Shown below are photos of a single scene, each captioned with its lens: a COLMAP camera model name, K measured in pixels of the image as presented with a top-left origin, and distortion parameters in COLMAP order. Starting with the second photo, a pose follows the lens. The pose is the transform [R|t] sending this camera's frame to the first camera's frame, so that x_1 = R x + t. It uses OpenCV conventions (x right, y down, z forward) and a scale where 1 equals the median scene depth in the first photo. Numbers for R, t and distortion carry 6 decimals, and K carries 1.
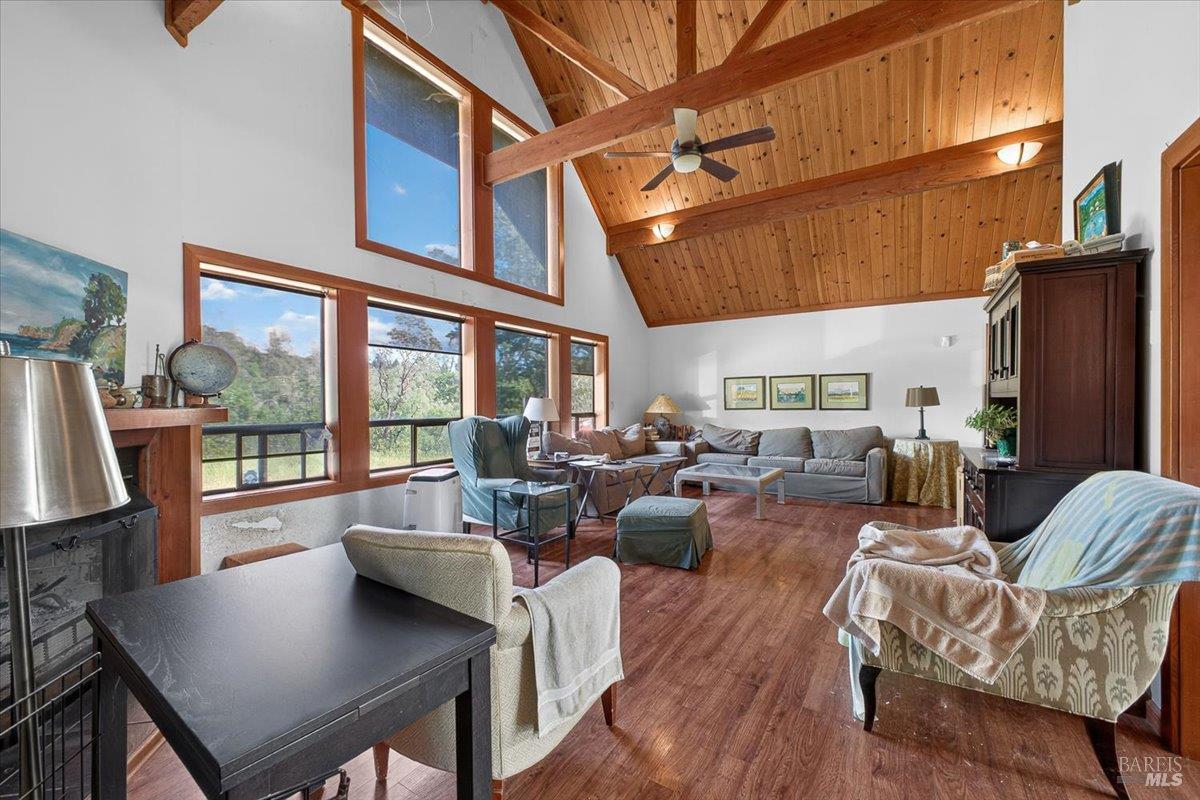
lens RADIAL K [[484.2, 0, 600.0], [0, 484.2, 400.0], [0, 0, 1]] dist [0.022960, -0.000089]
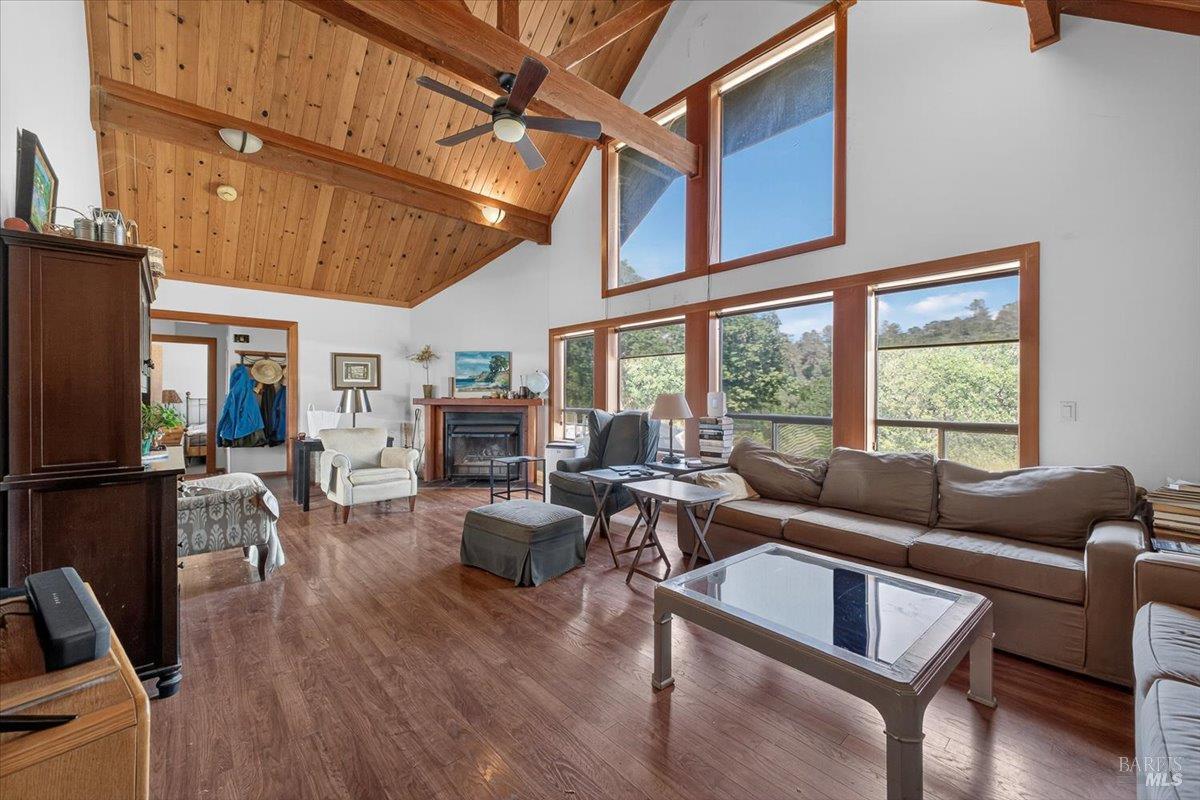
lens RADIAL K [[484.2, 0, 600.0], [0, 484.2, 400.0], [0, 0, 1]] dist [0.022960, -0.000089]
pose [[-0.278279, 0.004595, -0.960489, 0.980211], [-0.002044, 0.999983, 0.005376, 0.004314], [0.960498, 0.003459, -0.278265, 1.401691]]
